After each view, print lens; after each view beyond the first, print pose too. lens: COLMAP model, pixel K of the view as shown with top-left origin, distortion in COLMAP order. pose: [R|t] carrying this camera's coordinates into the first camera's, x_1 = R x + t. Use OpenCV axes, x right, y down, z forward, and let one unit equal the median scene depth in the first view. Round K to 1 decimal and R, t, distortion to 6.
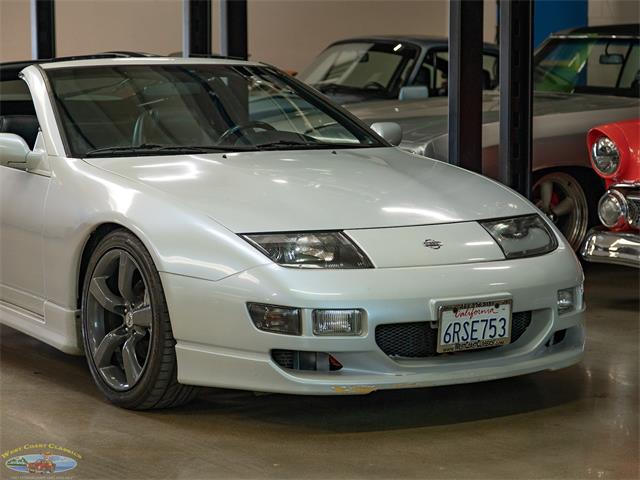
lens RADIAL K [[2048.2, 0, 320.3], [0, 2048.2, 241.9], [0, 0, 1]] dist [0.034125, -0.998503]
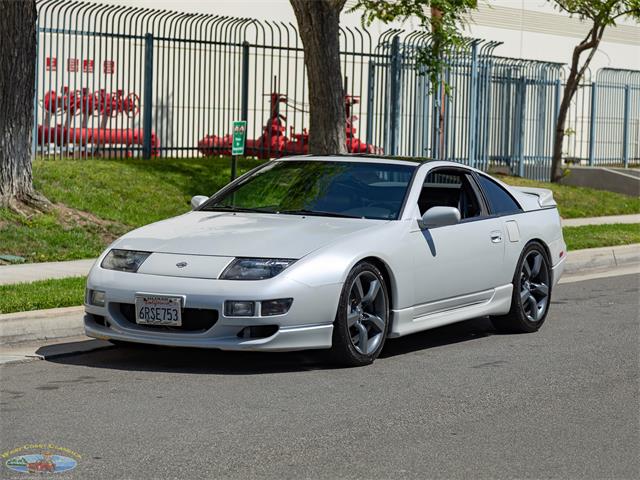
lens RADIAL K [[2048.2, 0, 320.3], [0, 2048.2, 241.9], [0, 0, 1]] dist [0.034125, -0.998503]
pose [[0.462959, 0.059072, -0.884409, 1.634903], [-0.114915, 0.993356, 0.006194, -0.041962], [0.878899, 0.098764, 0.466672, 0.319754]]
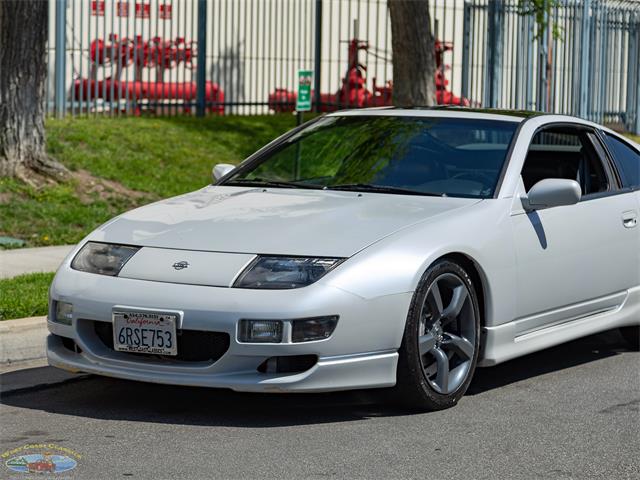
lens RADIAL K [[2048.2, 0, 320.3], [0, 2048.2, 241.9], [0, 0, 1]] dist [0.034125, -0.998503]
pose [[0.418530, 0.076090, -0.905010, 1.175190], [-0.111994, 0.993203, 0.031713, -0.059629], [0.901272, 0.088083, 0.424206, 0.587730]]
